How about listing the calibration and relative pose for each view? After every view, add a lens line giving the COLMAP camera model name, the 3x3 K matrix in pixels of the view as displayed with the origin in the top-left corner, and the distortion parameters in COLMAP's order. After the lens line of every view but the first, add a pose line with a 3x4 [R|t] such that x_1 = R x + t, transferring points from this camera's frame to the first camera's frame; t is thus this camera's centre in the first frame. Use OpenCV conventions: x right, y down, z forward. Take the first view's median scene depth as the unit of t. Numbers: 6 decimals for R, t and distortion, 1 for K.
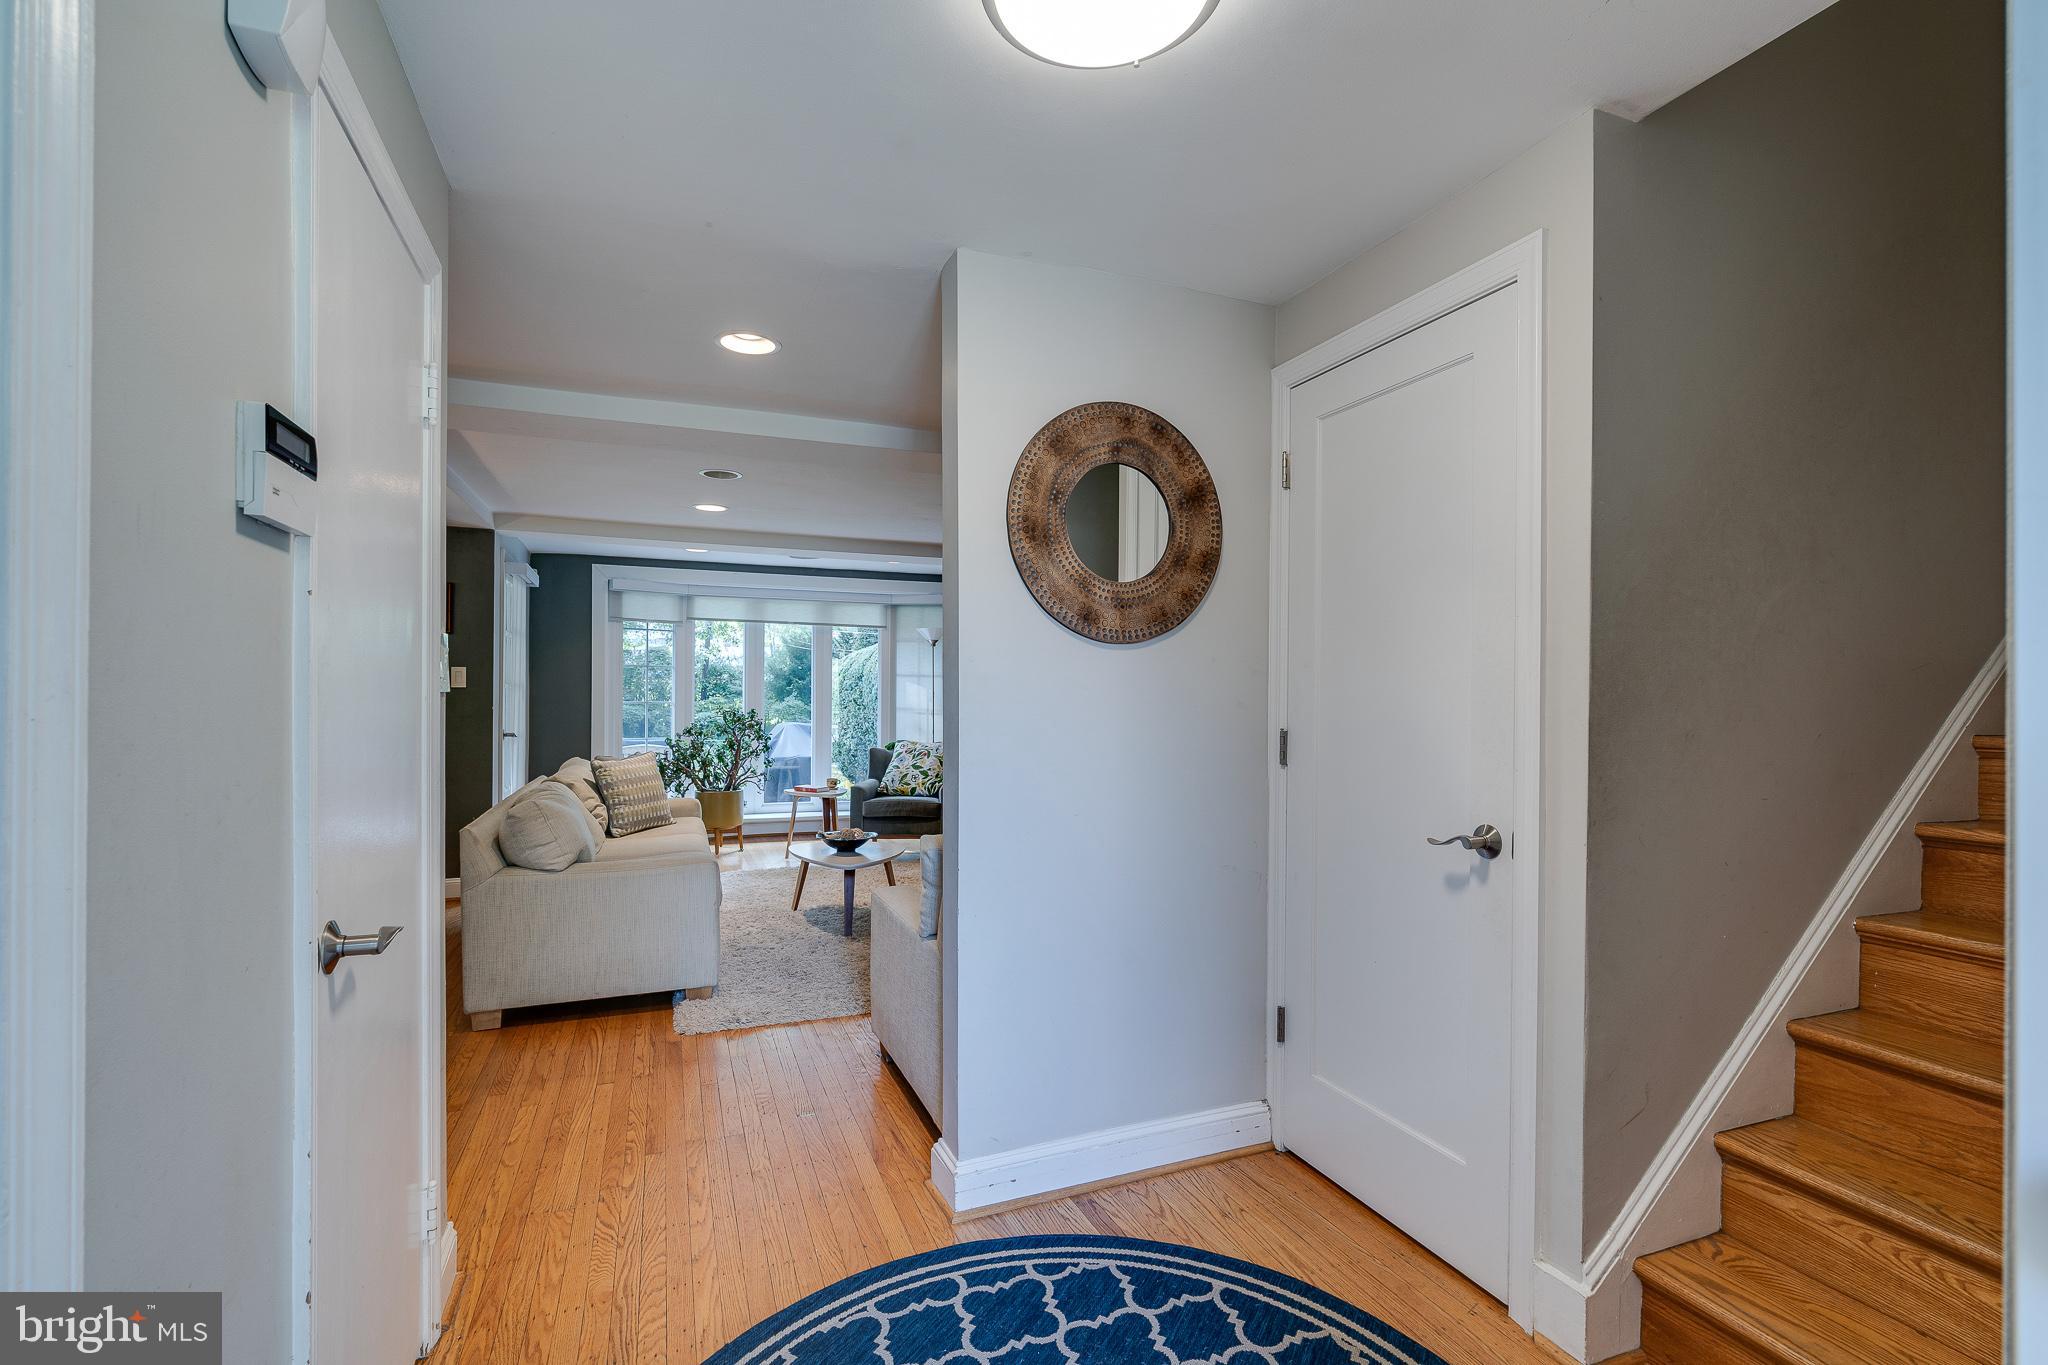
lens RADIAL K [[924.3, 0, 1019.7], [0, 924.3, 692.3], [0, 0, 1]] dist [-0.007404, 0.003075]
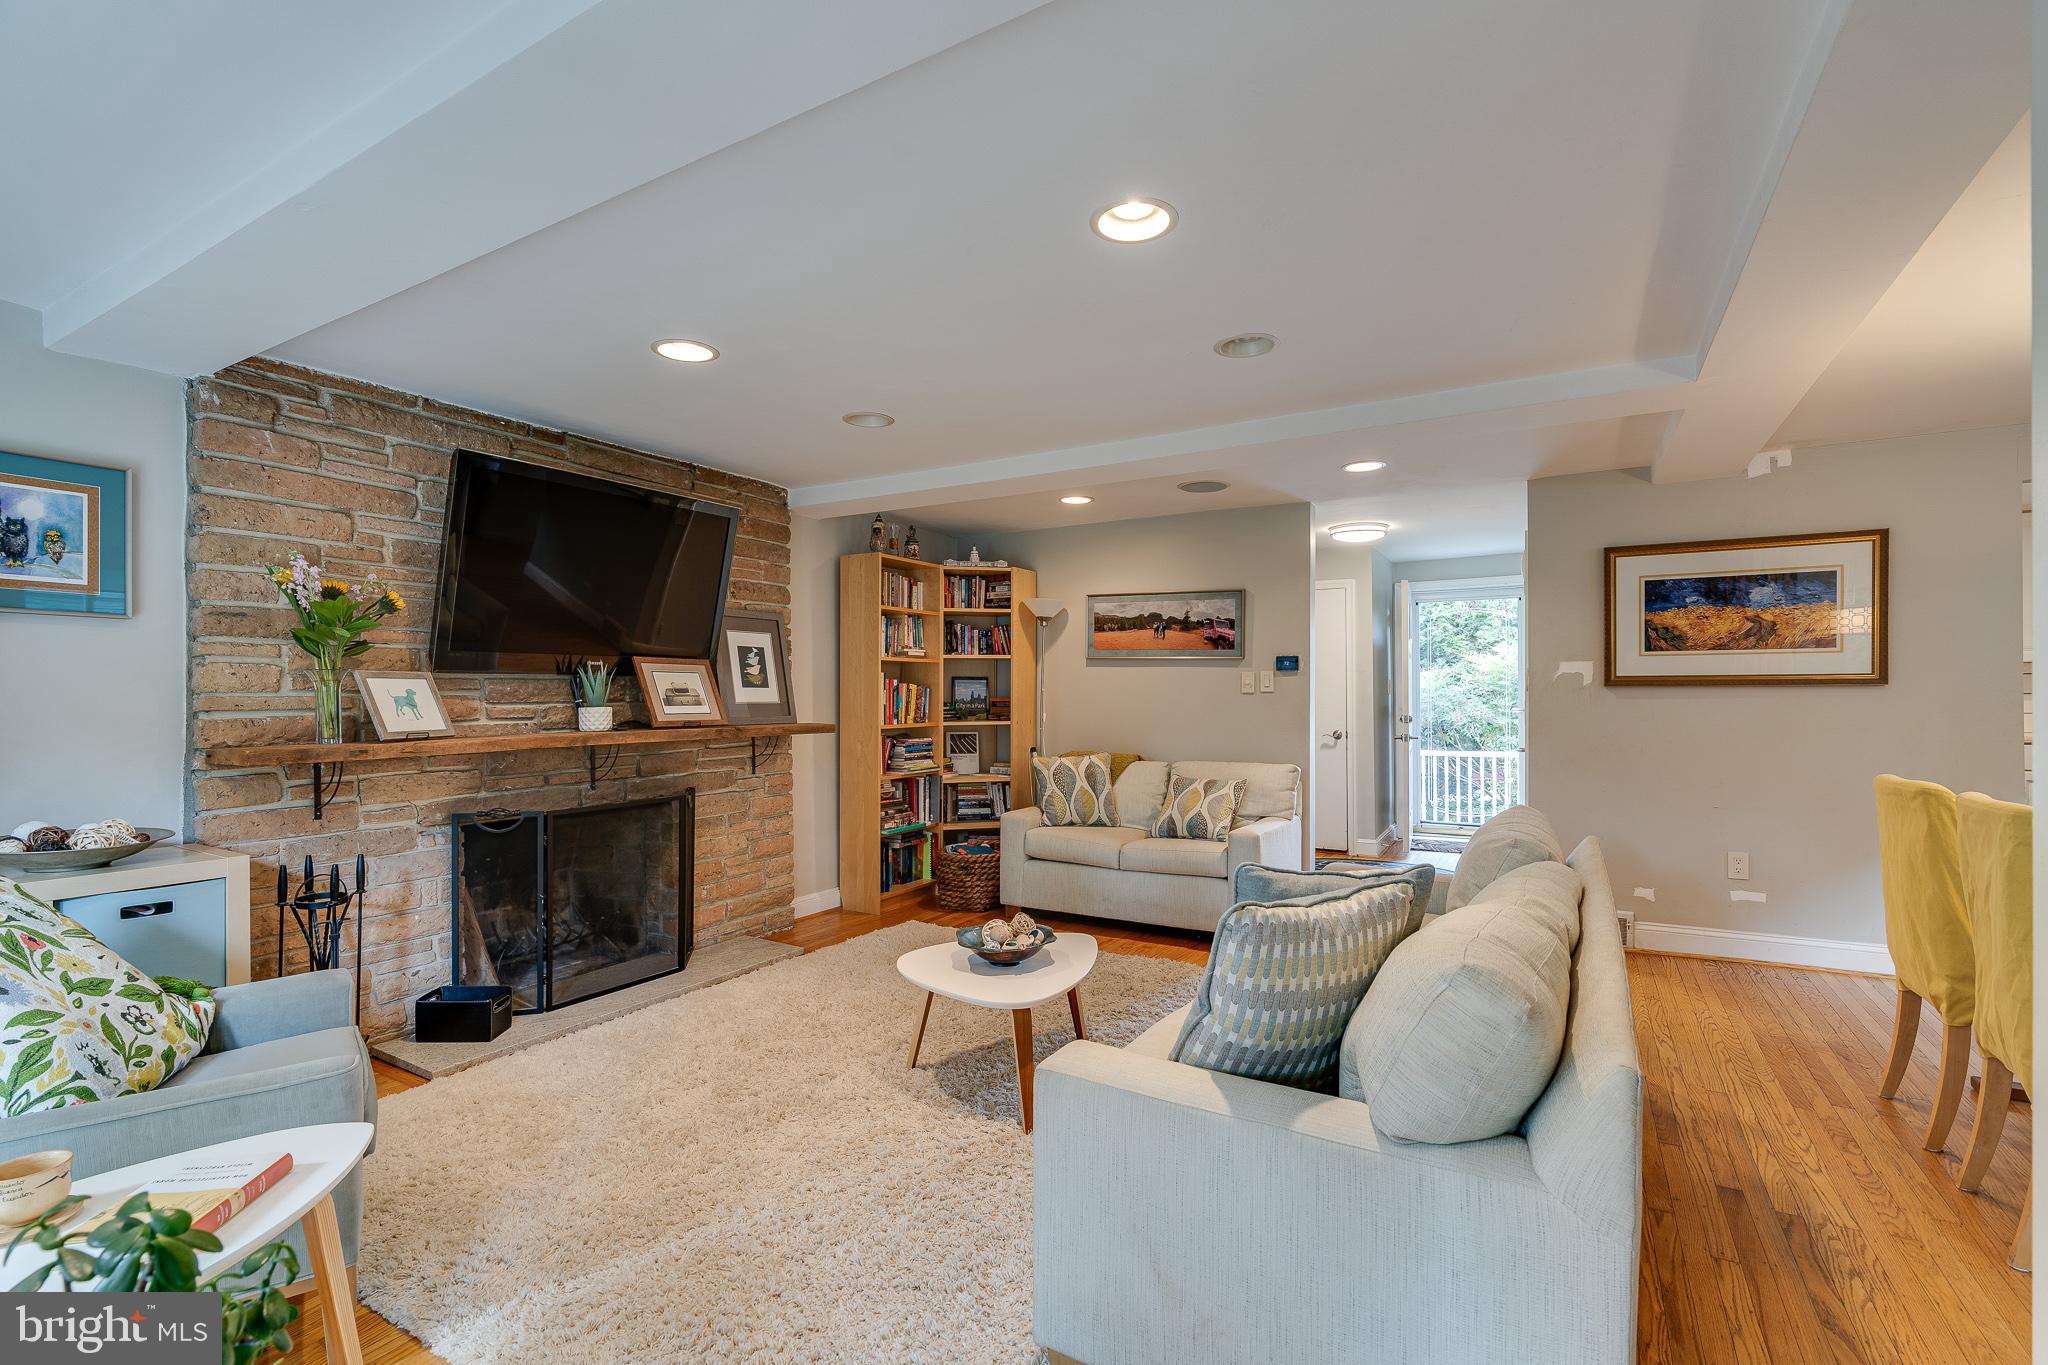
lens RADIAL K [[924.3, 0, 1062.3], [0, 924.3, 692.1], [0, 0, 1]] dist [-0.007404, 0.003075]
pose [[-0.639913, -0.003135, 0.768441, -0.454977], [-0.001131, 0.999994, 0.003138, -0.000152], [-0.768446, 0.001139, -0.639913, 0.925758]]
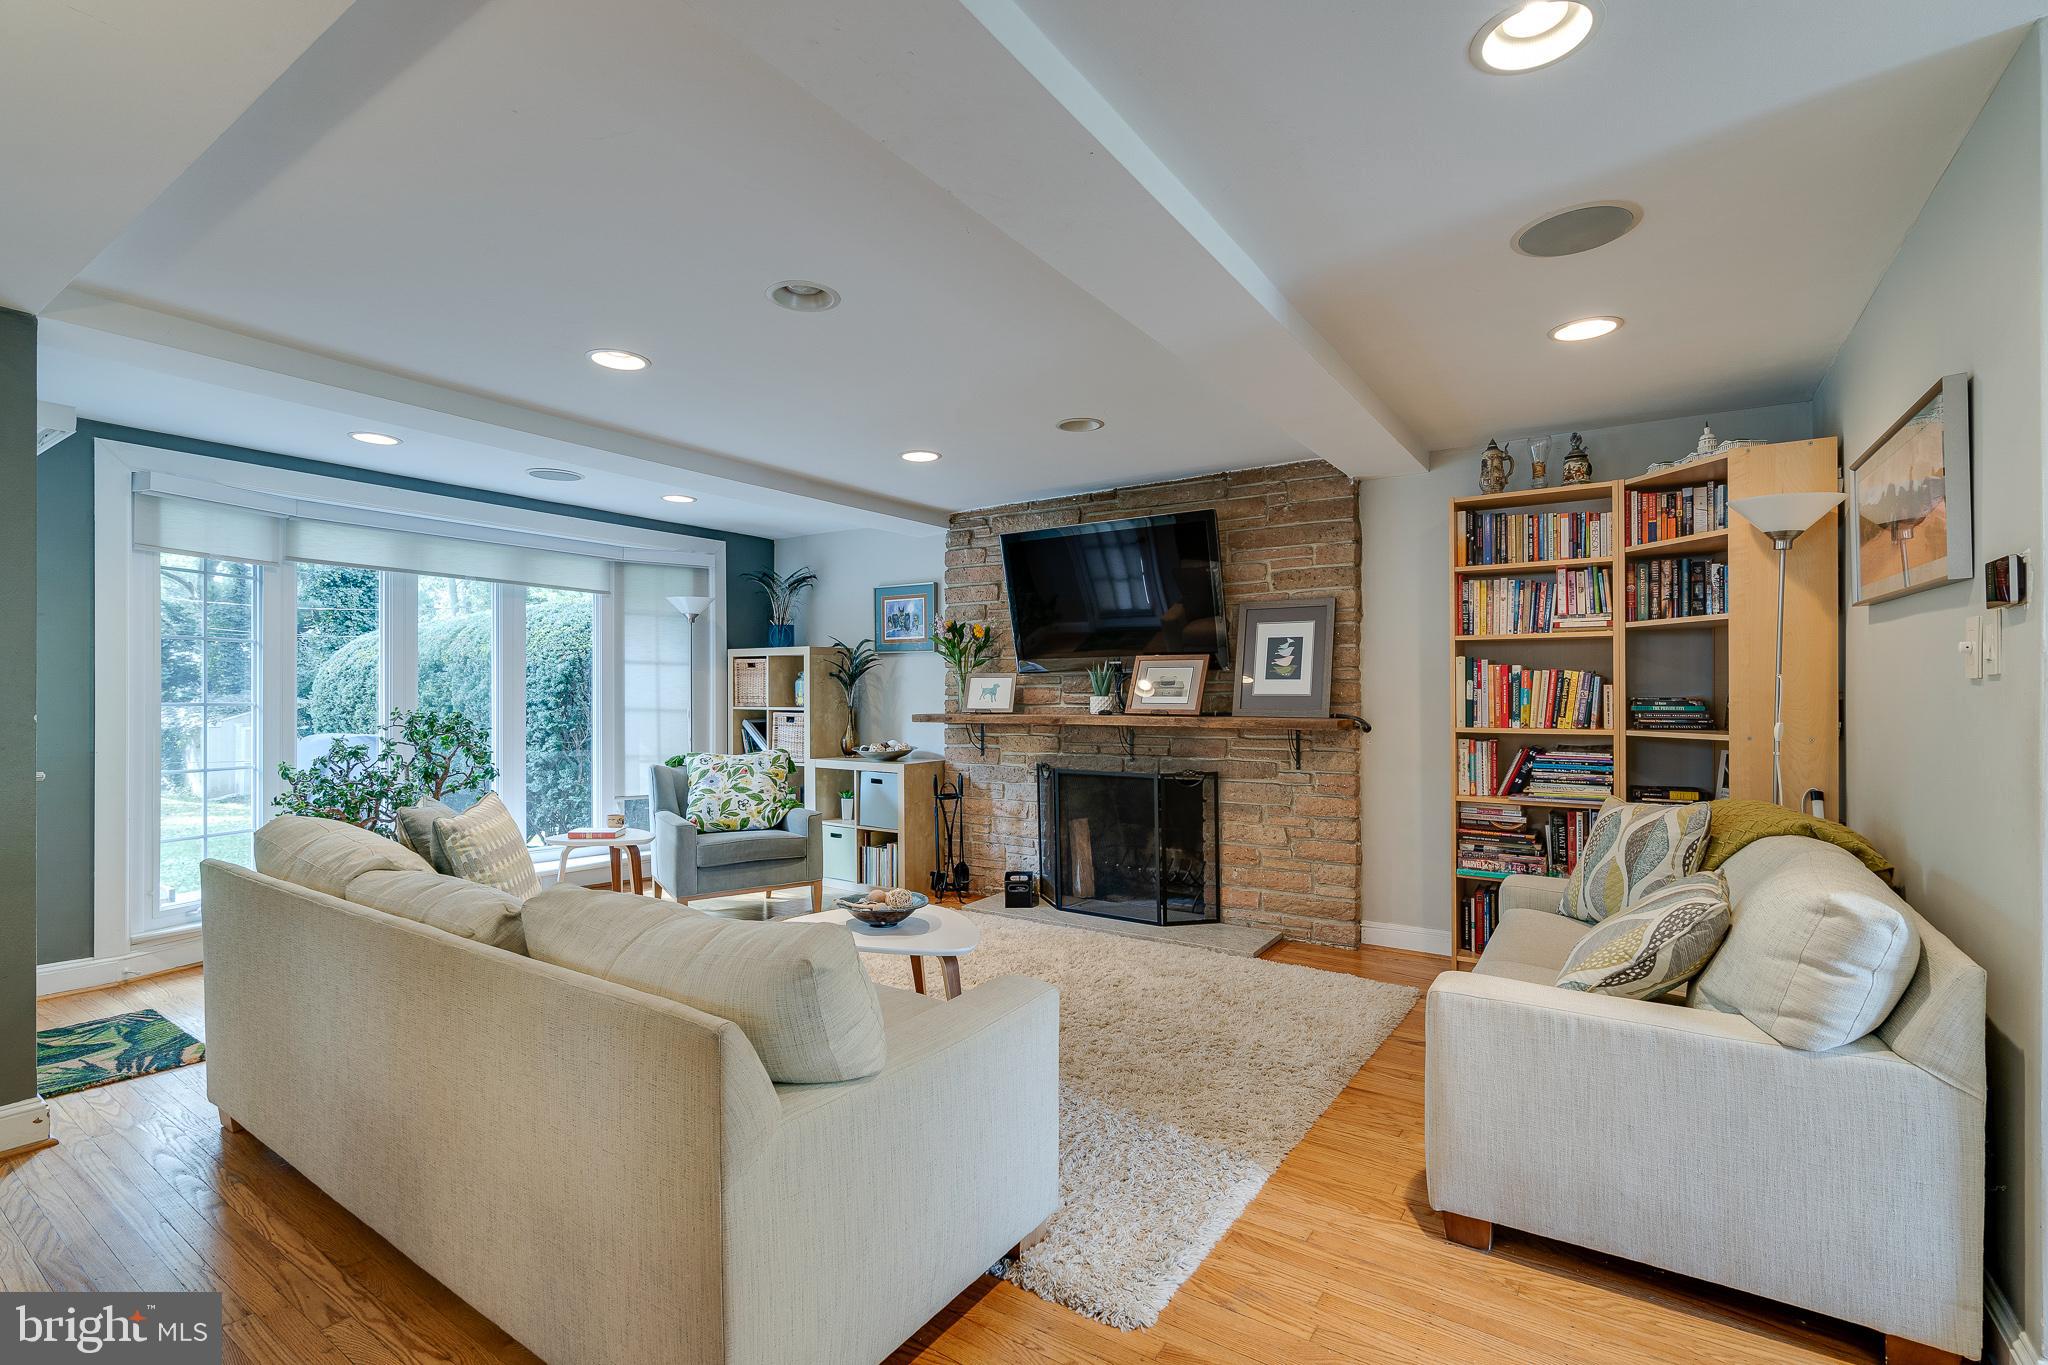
lens RADIAL K [[924.3, 0, 1017.0], [0, 924.3, 688.5], [0, 0, 1]] dist [-0.007404, 0.003075]
pose [[0.822622, -0.003885, 0.568576, -0.329395], [0.005595, 0.999984, -0.001263, 0.004886], [-0.568561, 0.004220, 0.822630, 0.282964]]
